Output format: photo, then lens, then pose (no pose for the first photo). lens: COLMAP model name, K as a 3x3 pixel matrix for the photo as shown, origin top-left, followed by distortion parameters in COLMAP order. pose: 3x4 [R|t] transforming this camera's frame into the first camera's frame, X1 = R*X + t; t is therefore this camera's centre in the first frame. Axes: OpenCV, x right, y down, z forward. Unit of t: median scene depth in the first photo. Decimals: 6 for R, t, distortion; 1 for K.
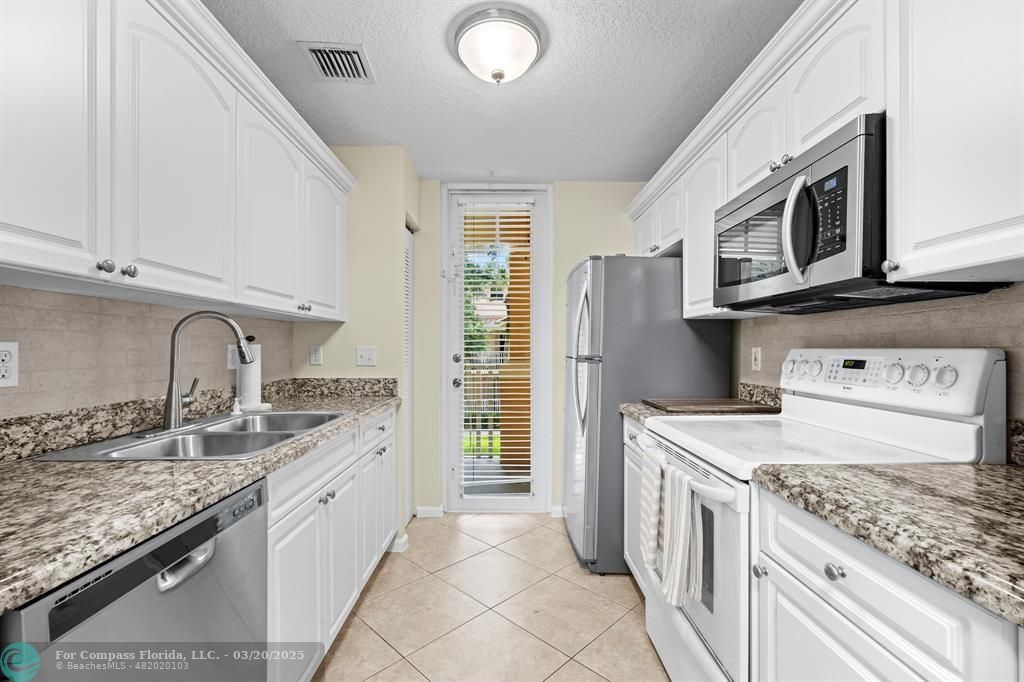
lens RADIAL K [[443.5, 0, 511.1], [0, 443.5, 347.1], [0, 0, 1]] dist [-0.002473, 0.000050]
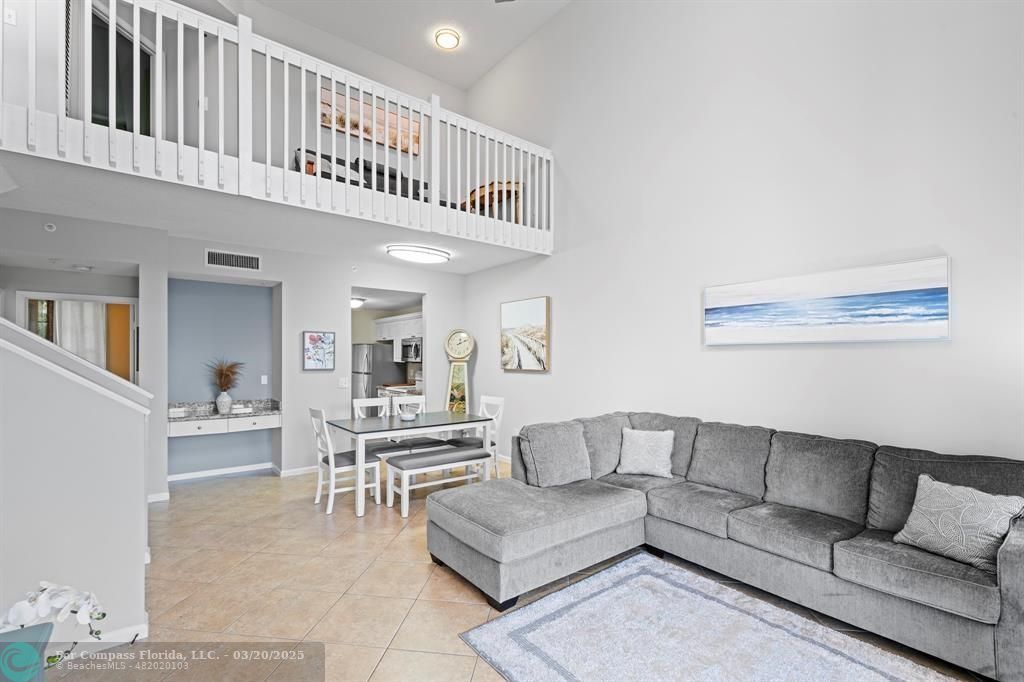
lens RADIAL K [[443.5, 0, 502.6], [0, 443.5, 357.1], [0, 0, 1]] dist [-0.002473, 0.000050]
pose [[0.796941, 0.001533, 0.604055, -1.334342], [-0.005605, 0.999972, 0.004857, -0.153191], [-0.604031, -0.007257, 0.796928, -2.970891]]
